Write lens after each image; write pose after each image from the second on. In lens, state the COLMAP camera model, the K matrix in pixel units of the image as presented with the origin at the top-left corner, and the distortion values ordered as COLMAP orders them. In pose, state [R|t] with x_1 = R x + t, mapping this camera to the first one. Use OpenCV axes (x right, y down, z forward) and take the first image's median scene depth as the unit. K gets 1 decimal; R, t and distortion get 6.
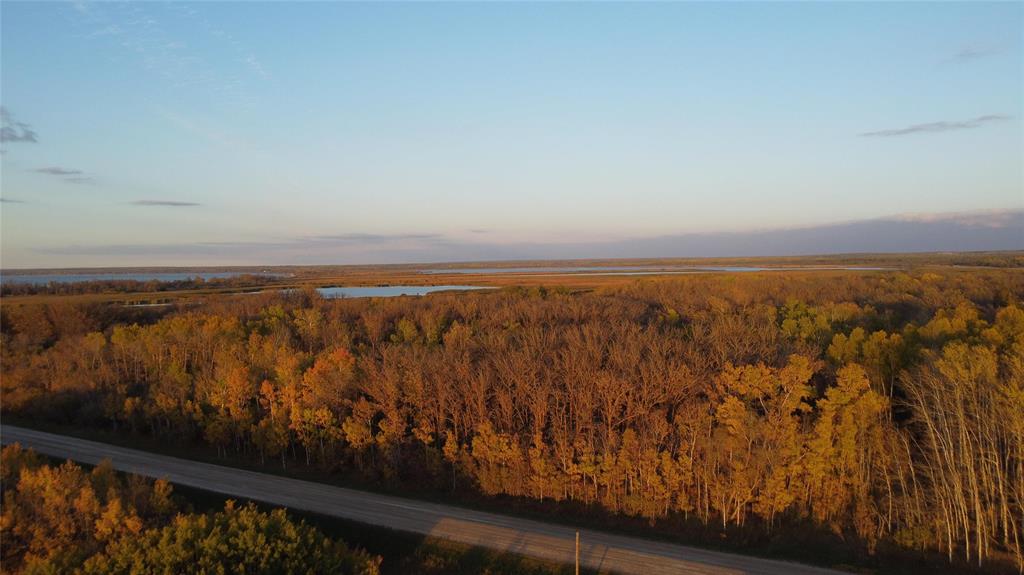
lens RADIAL K [[742.9, 0, 512.0], [0, 742.9, 287.5], [0, 0, 1]] dist [-0.034820, -0.003710]
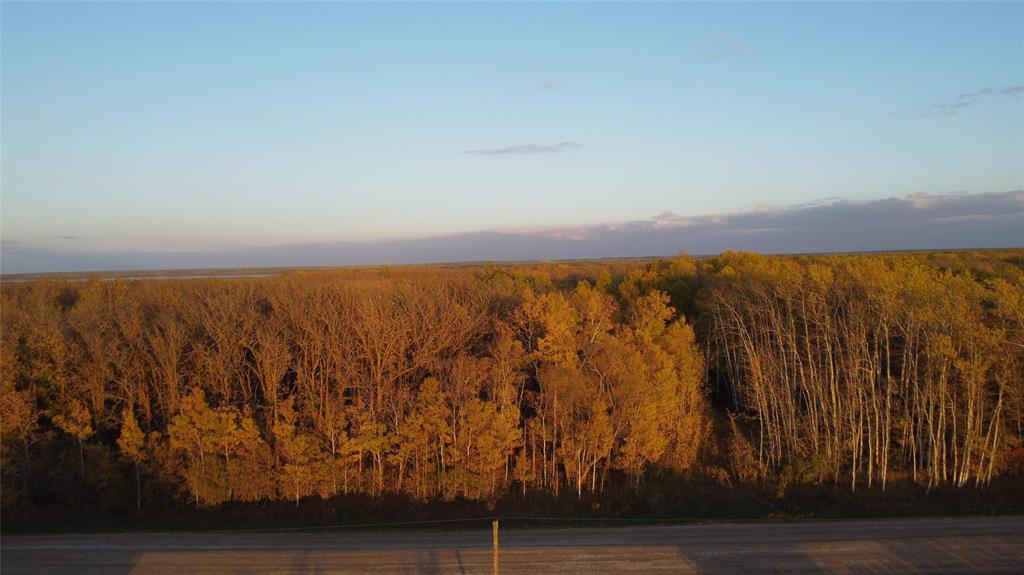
lens RADIAL K [[760.5, 0, 512.0], [0, 760.5, 287.5], [0, 0, 1]] dist [-0.043776, -0.001901]
pose [[0.881961, -0.020542, 0.470875, -0.099765], [0.023629, 0.999721, -0.000644, 0.106453], [-0.470730, 0.011694, 0.882200, 0.333810]]
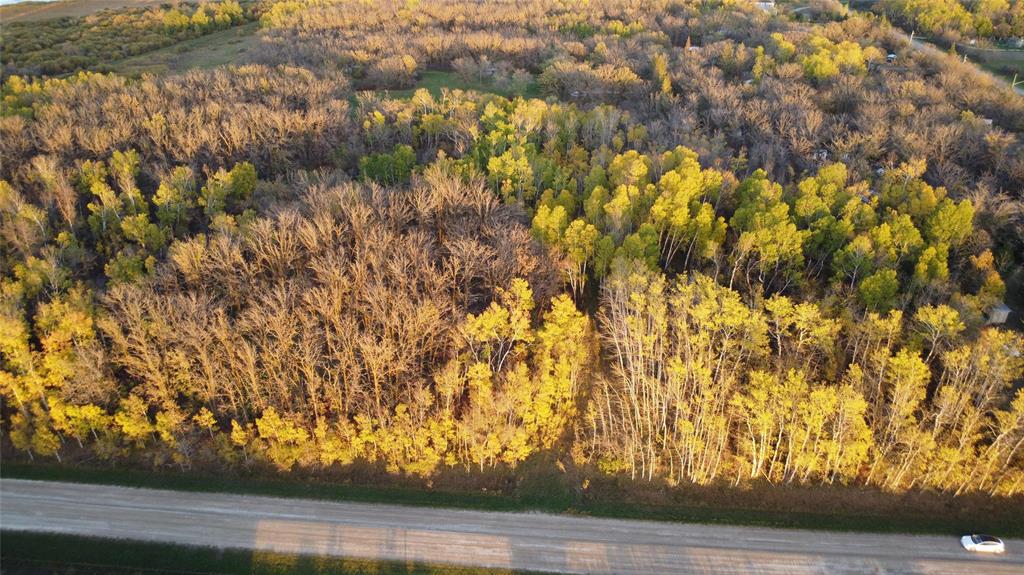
lens RADIAL K [[742.9, 0, 512.0], [0, 742.9, 287.5], [0, 0, 1]] dist [-0.034820, -0.003710]
pose [[0.909798, -0.178863, 0.374535, -0.089679], [-0.005592, 0.897016, 0.441962, -0.493901], [-0.415015, -0.404191, 0.815103, 0.023186]]
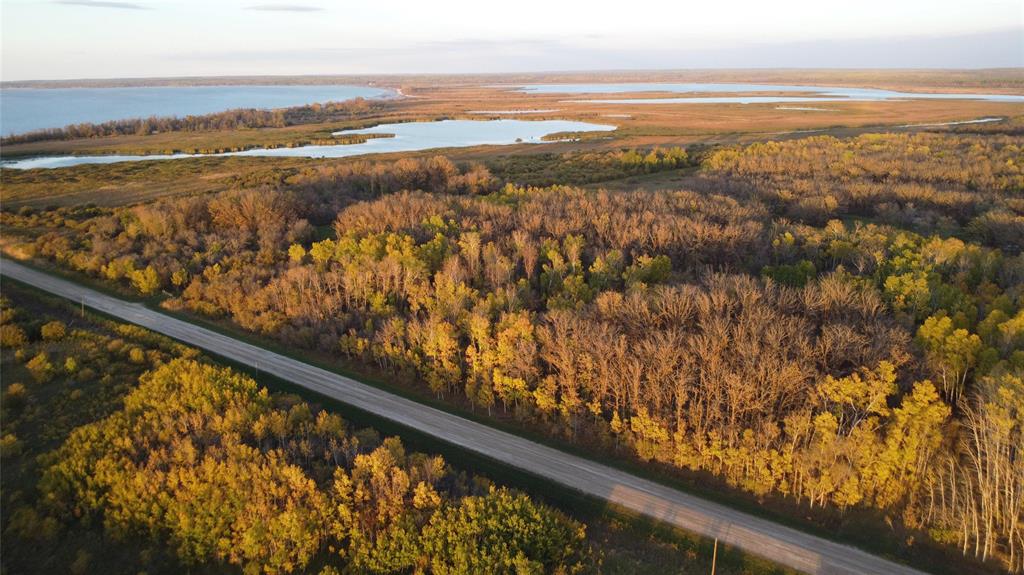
lens RADIAL K [[742.9, 0, 512.0], [0, 742.9, 287.5], [0, 0, 1]] dist [-0.034820, -0.003710]
pose [[0.990733, 0.042524, -0.128997, -0.113871], [-0.008932, 0.968070, 0.250523, -0.403156], [0.135531, -0.247049, 0.959478, -0.327794]]
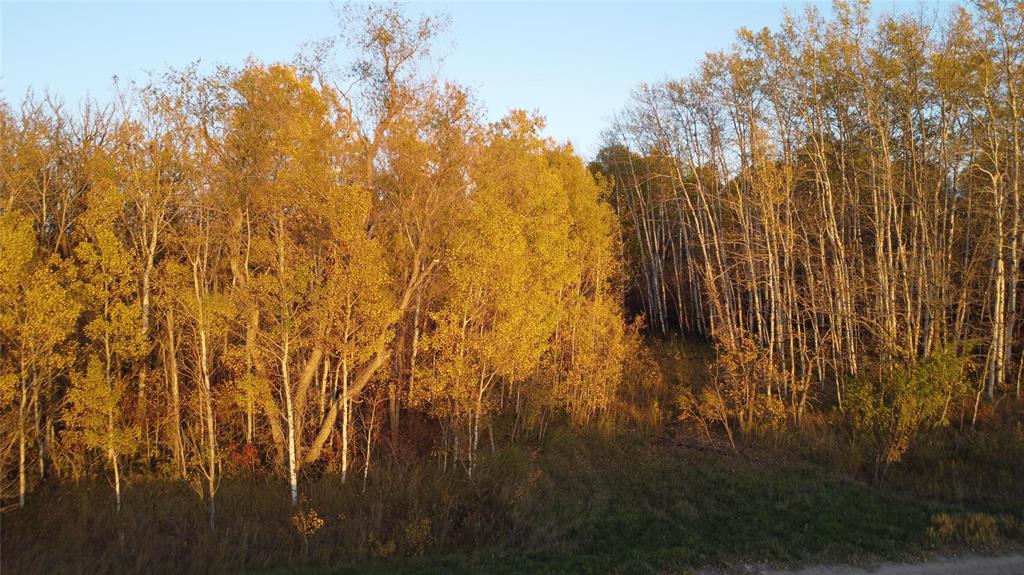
lens RADIAL K [[742.9, 0, 512.0], [0, 742.9, 287.5], [0, 0, 1]] dist [-0.034820, -0.003710]
pose [[0.783980, -0.027495, 0.620177, 0.176548], [0.033562, 0.999435, 0.001884, 0.231690], [-0.619879, 0.019337, 0.784459, 0.684409]]
